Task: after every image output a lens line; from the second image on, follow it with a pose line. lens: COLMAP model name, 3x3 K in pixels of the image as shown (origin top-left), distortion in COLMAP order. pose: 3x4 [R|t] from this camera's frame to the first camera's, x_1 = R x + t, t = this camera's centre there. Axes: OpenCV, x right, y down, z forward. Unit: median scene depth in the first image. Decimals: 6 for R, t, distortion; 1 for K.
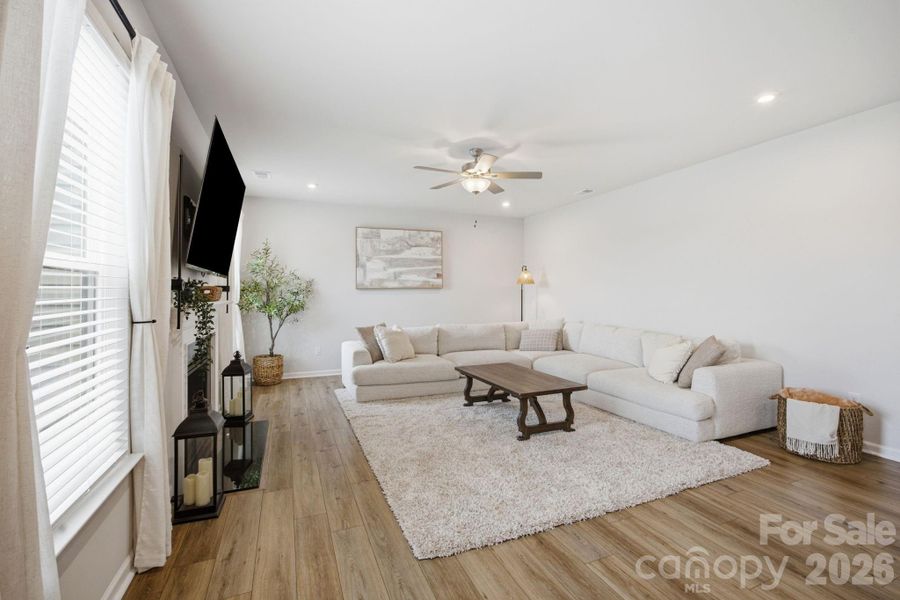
lens RADIAL K [[406.1, 0, 469.0], [0, 406.1, 285.5], [0, 0, 1]] dist [-0.018704, 0.000596]
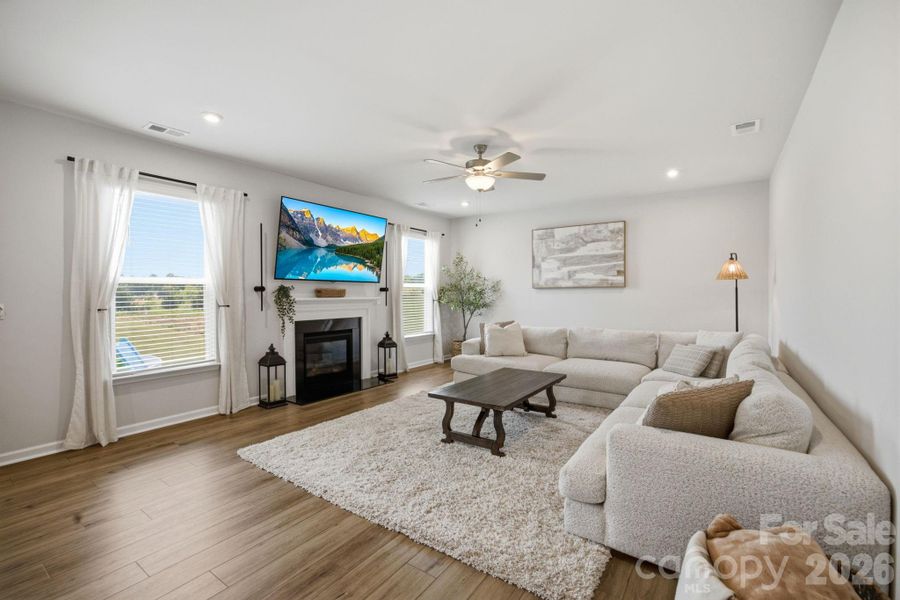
lens RADIAL K [[406.1, 0, 463.3], [0, 406.1, 299.8], [0, 0, 1]] dist [-0.018704, 0.000596]
pose [[0.528951, 0.018377, -0.848453, 0.524641], [0.015274, 0.999397, 0.031169, 0.002128], [0.848515, -0.029446, 0.528351, 0.277478]]
